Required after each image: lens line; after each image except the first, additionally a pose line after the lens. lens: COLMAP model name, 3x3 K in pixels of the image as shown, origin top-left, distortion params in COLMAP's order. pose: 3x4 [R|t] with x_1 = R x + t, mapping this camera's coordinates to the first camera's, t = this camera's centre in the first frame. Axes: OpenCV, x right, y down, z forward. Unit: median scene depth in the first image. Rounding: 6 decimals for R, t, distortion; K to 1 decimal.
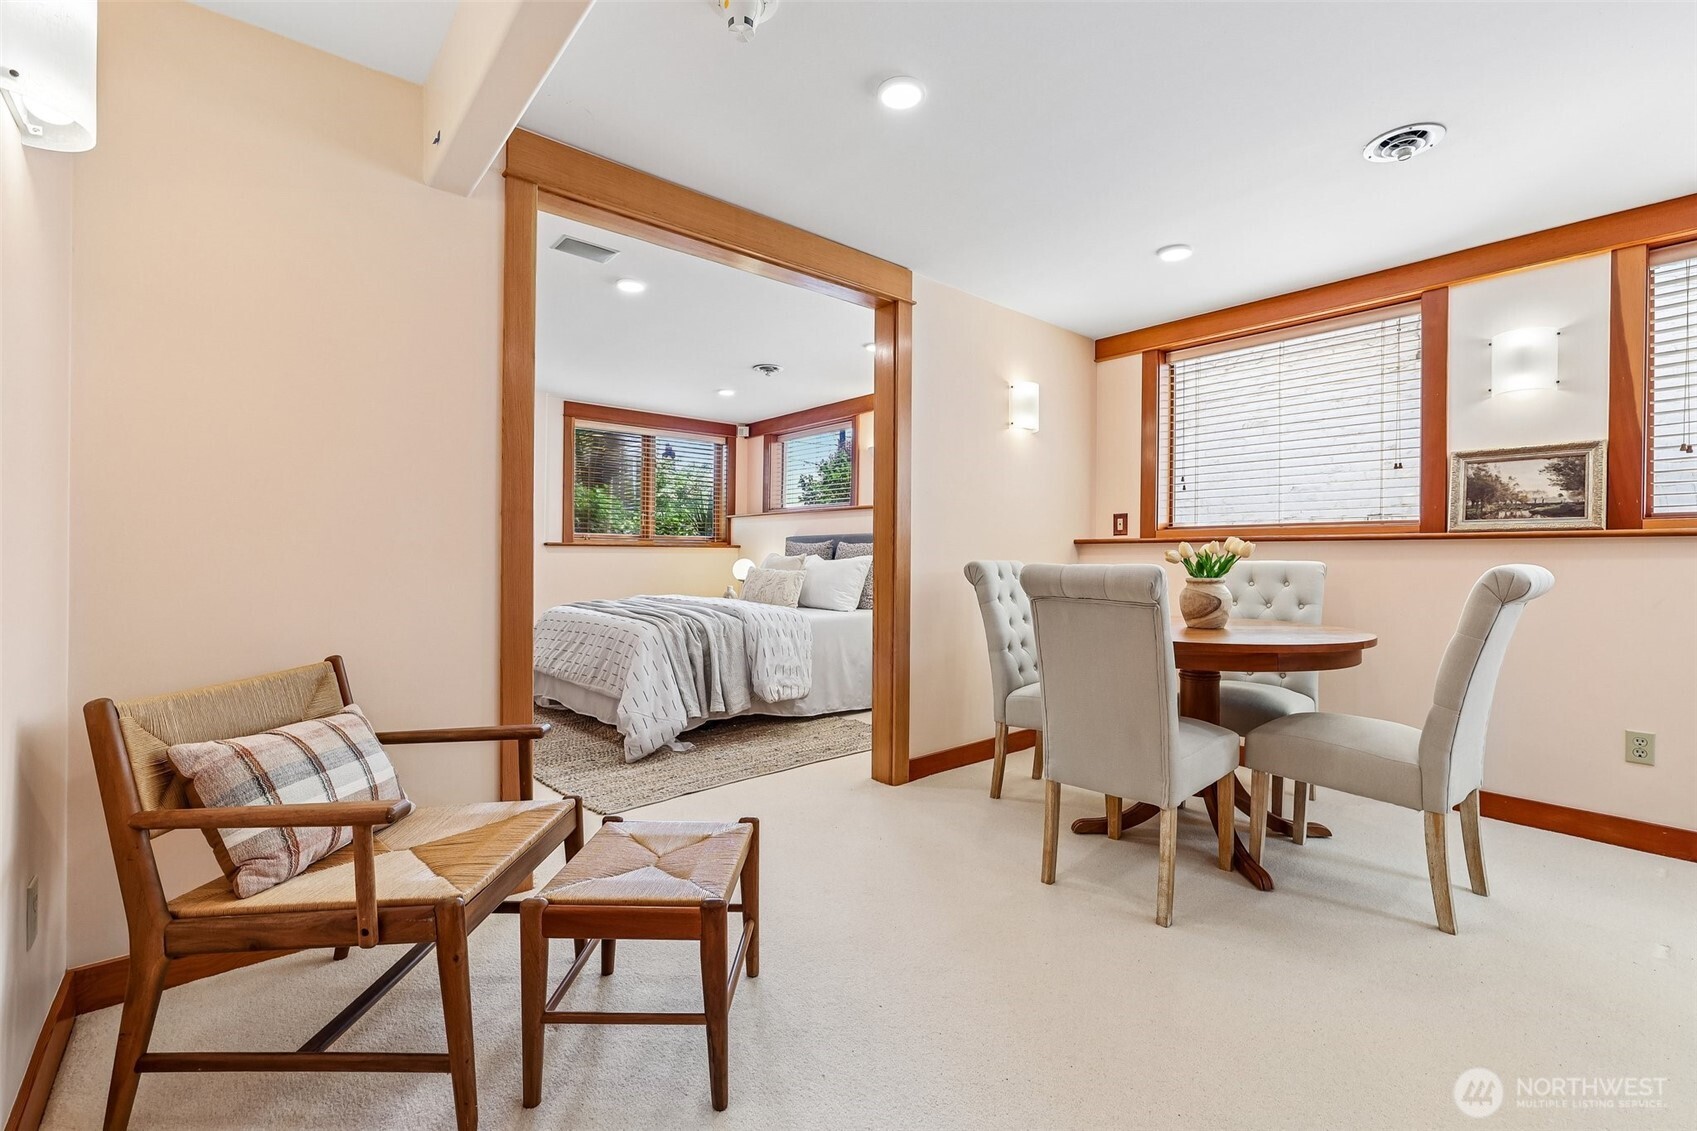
lens RADIAL K [[730.8, 0, 850.4], [0, 730.8, 557.4], [0, 0, 1]] dist [-0.003706, 0.004567]
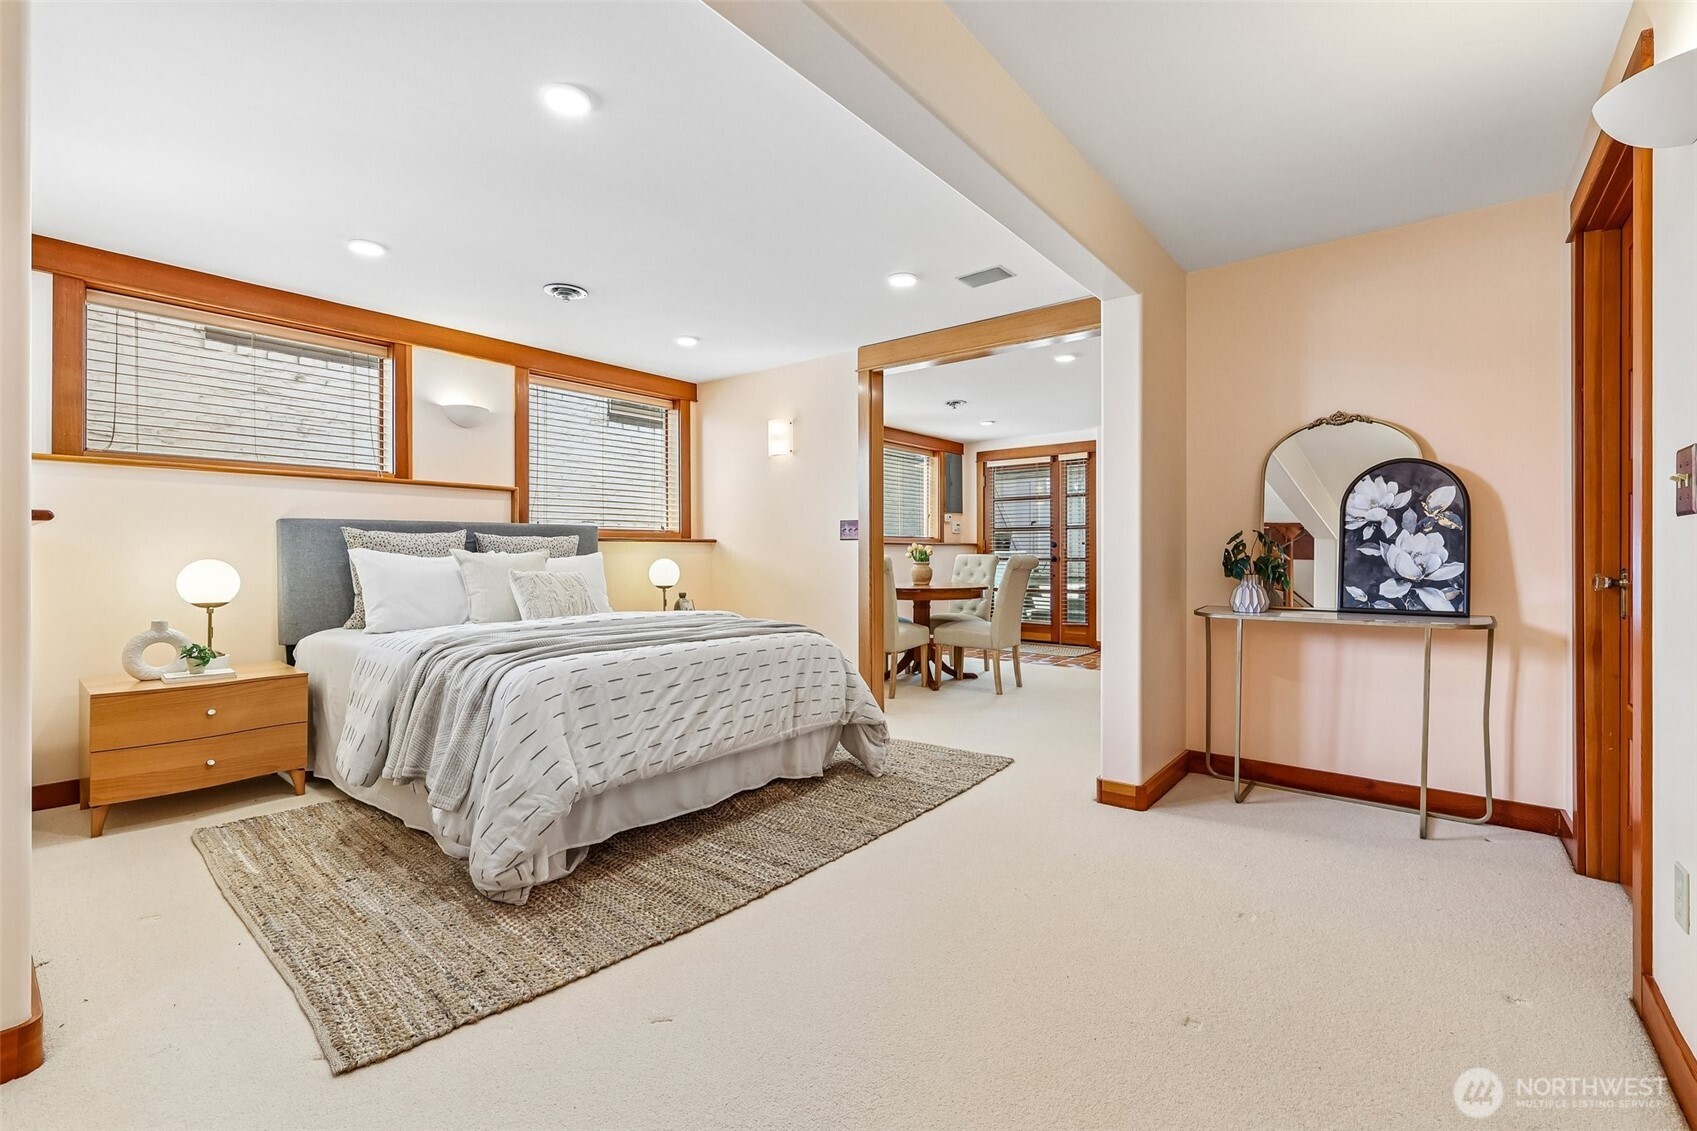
lens RADIAL K [[730.8, 0, 845.7], [0, 730.8, 556.5], [0, 0, 1]] dist [-0.003706, 0.004567]
pose [[-0.167052, -0.010673, 0.985890, -1.713805], [-0.001160, 0.999943, 0.010629, -0.010361], [-0.985947, 0.000632, -0.167055, 1.620702]]
